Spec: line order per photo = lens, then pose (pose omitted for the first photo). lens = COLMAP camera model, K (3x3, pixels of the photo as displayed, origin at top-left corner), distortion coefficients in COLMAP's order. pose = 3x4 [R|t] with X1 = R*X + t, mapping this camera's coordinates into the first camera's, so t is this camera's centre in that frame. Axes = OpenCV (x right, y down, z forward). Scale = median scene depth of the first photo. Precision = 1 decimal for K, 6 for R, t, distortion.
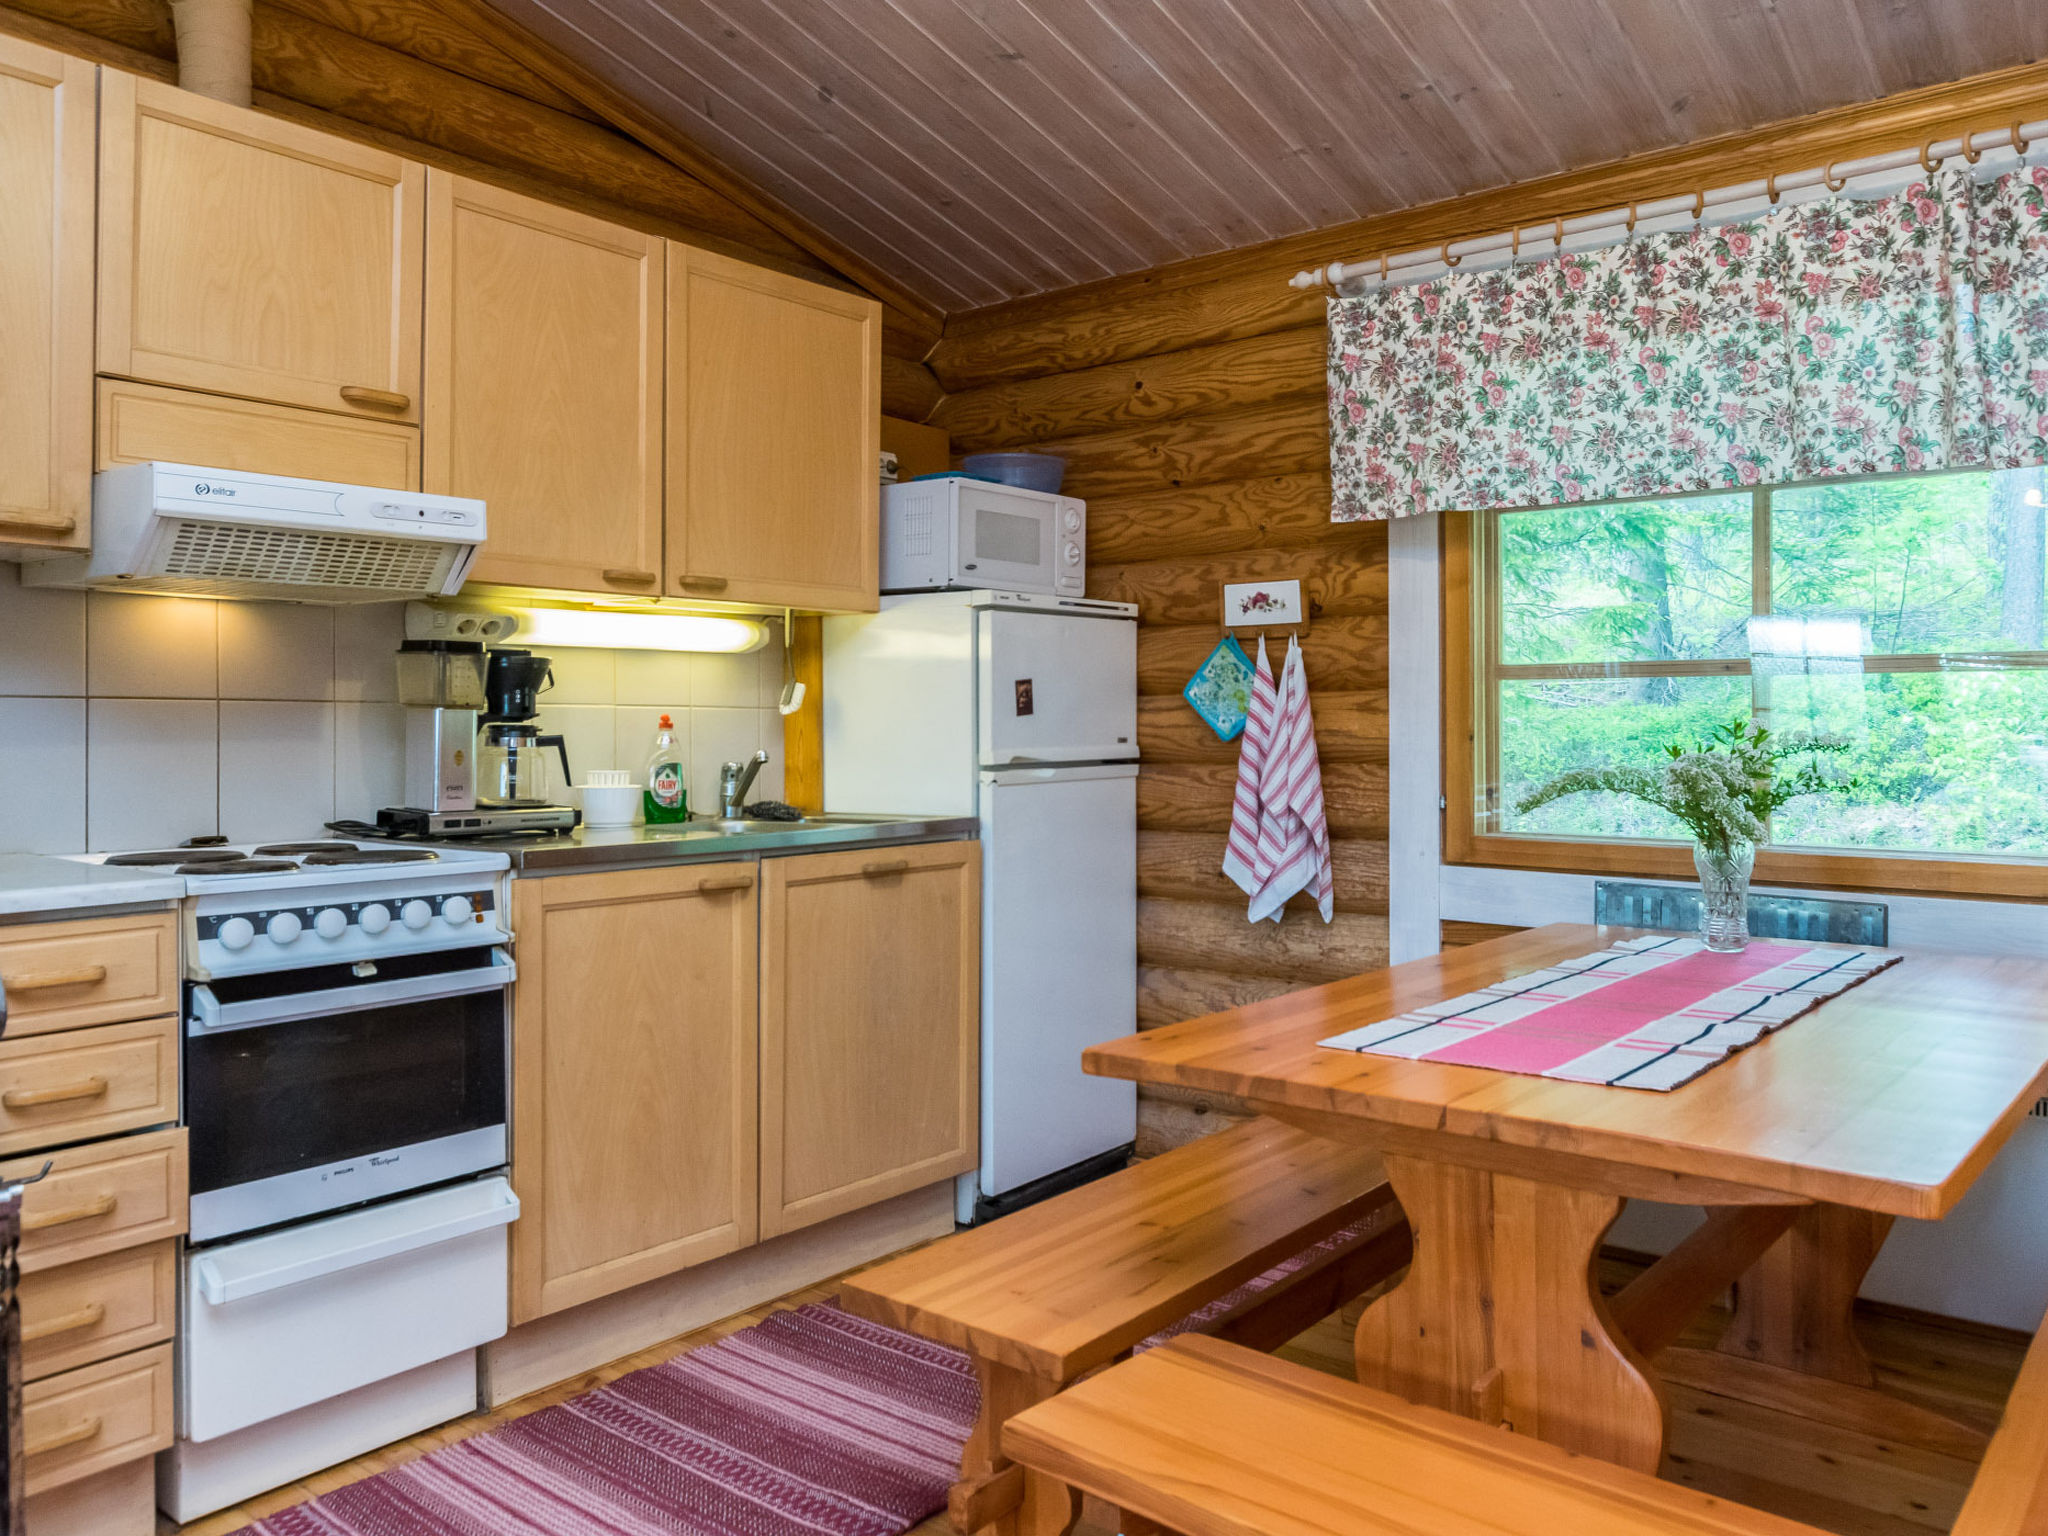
lens RADIAL K [[1544.1, 0, 1011.3], [0, 1544.1, 721.5], [0, 0, 1]] dist [0.003684, -0.005375]
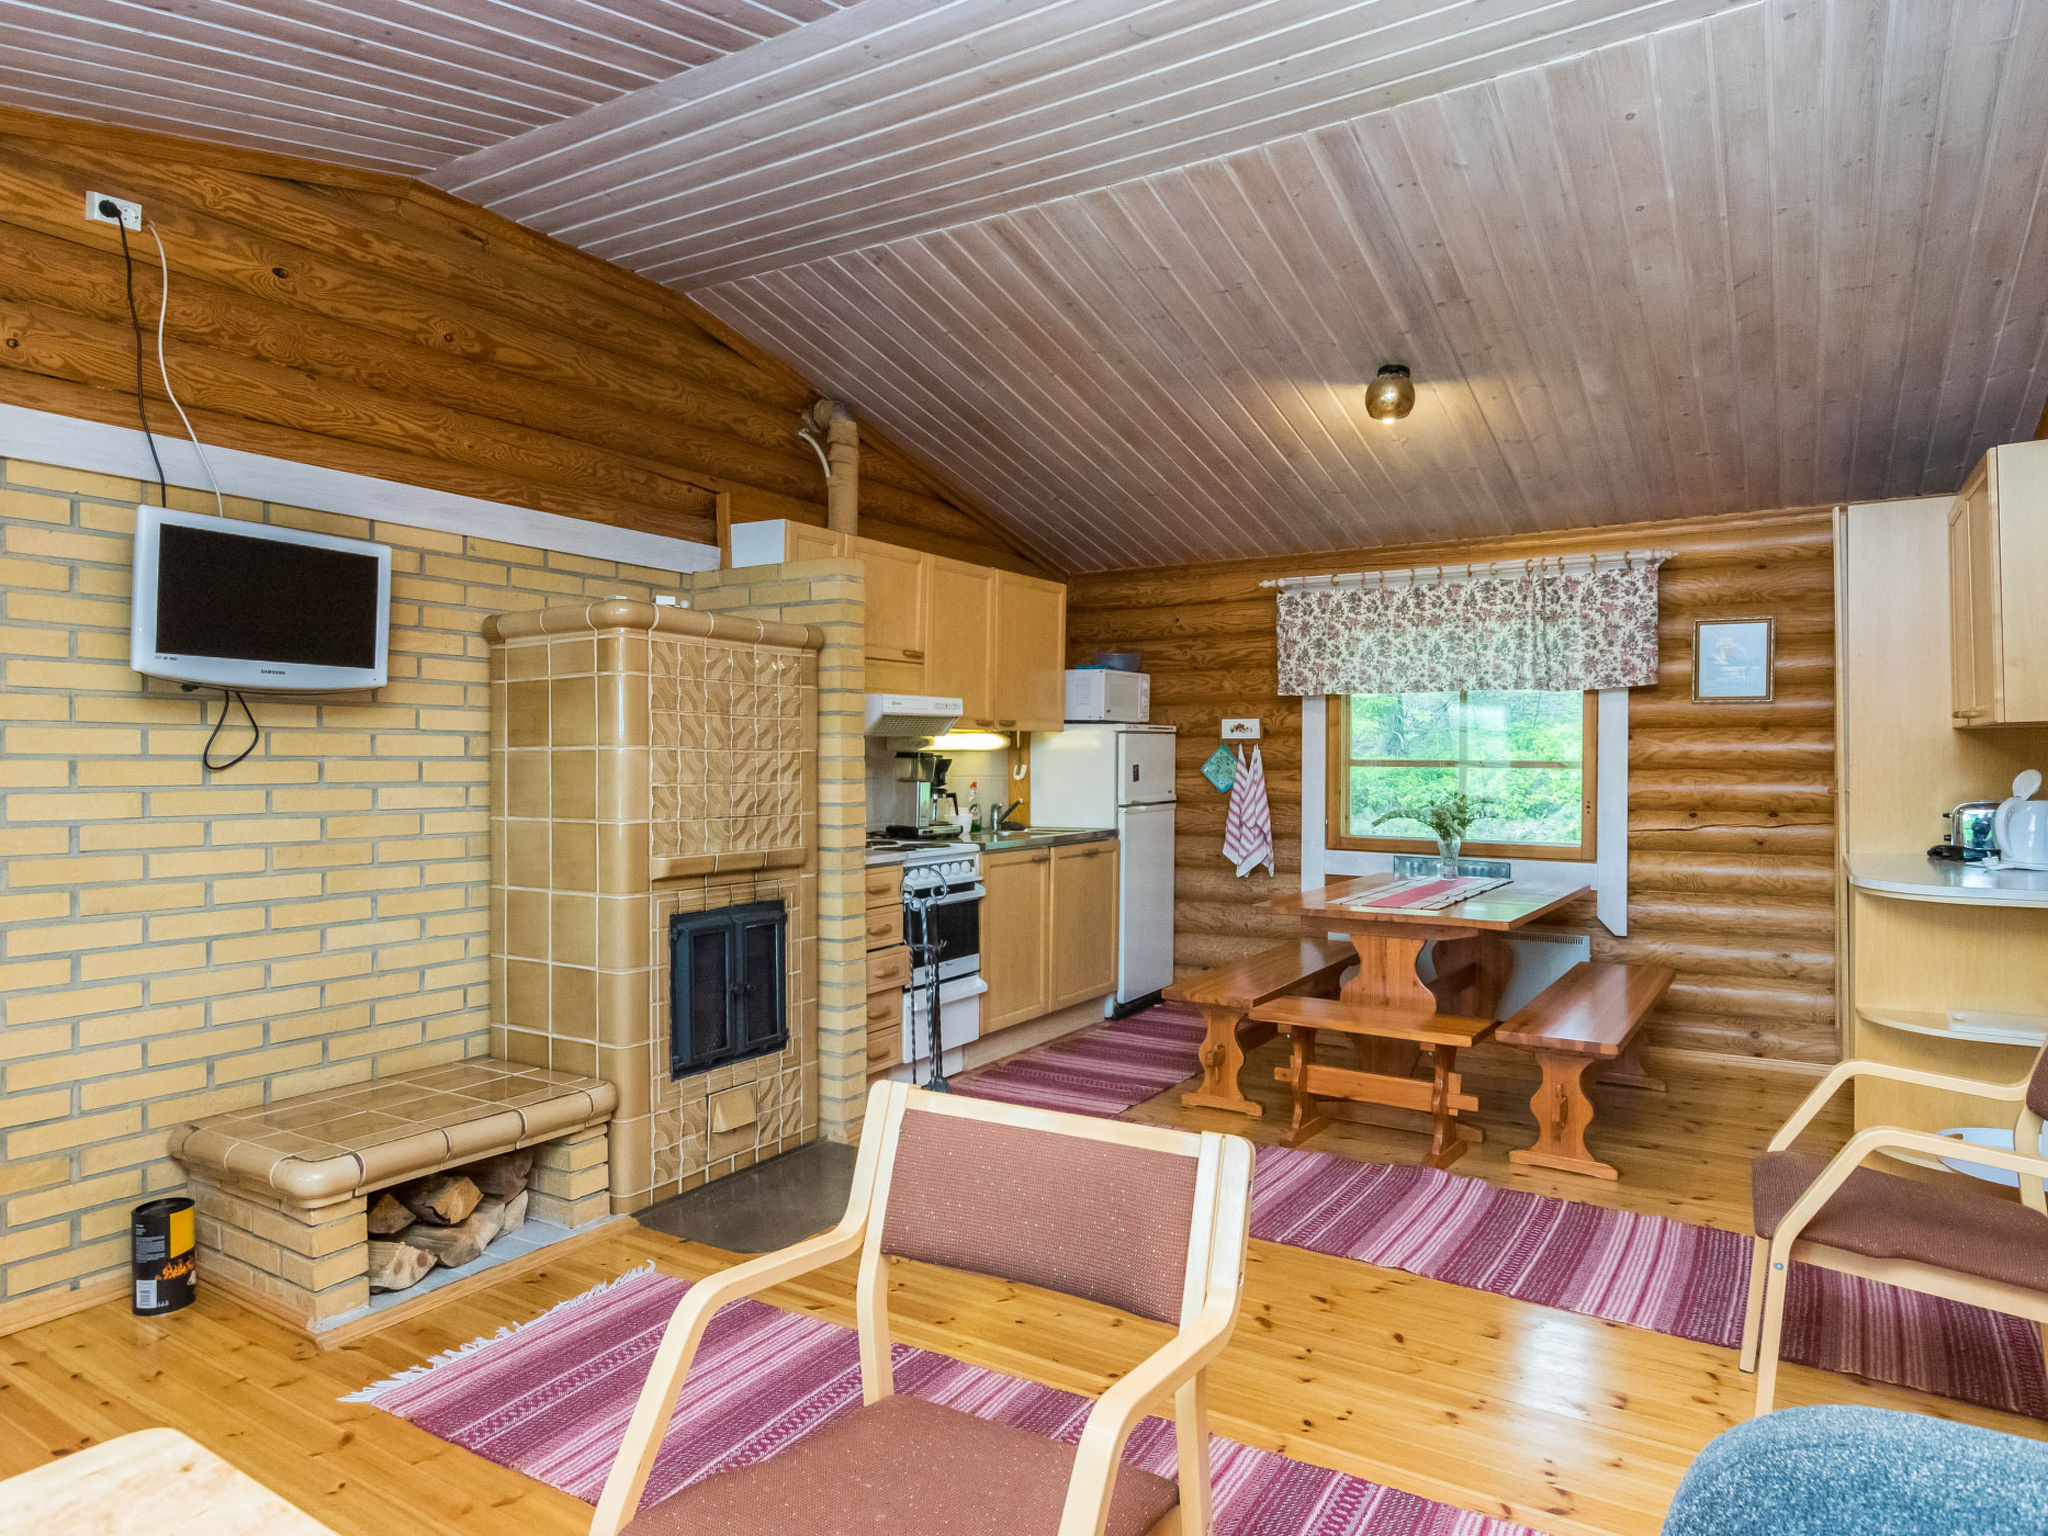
lens RADIAL K [[1257.1, 0, 1024.0], [0, 1257.1, 768.0], [0, 0, 1]] dist [-0.002840, -0.000296]
pose [[0.992323, 0.003766, 0.123612, -0.375830], [-0.005409, 0.999901, 0.012960, -0.046047], [-0.123551, -0.013529, 0.992246, -0.741424]]
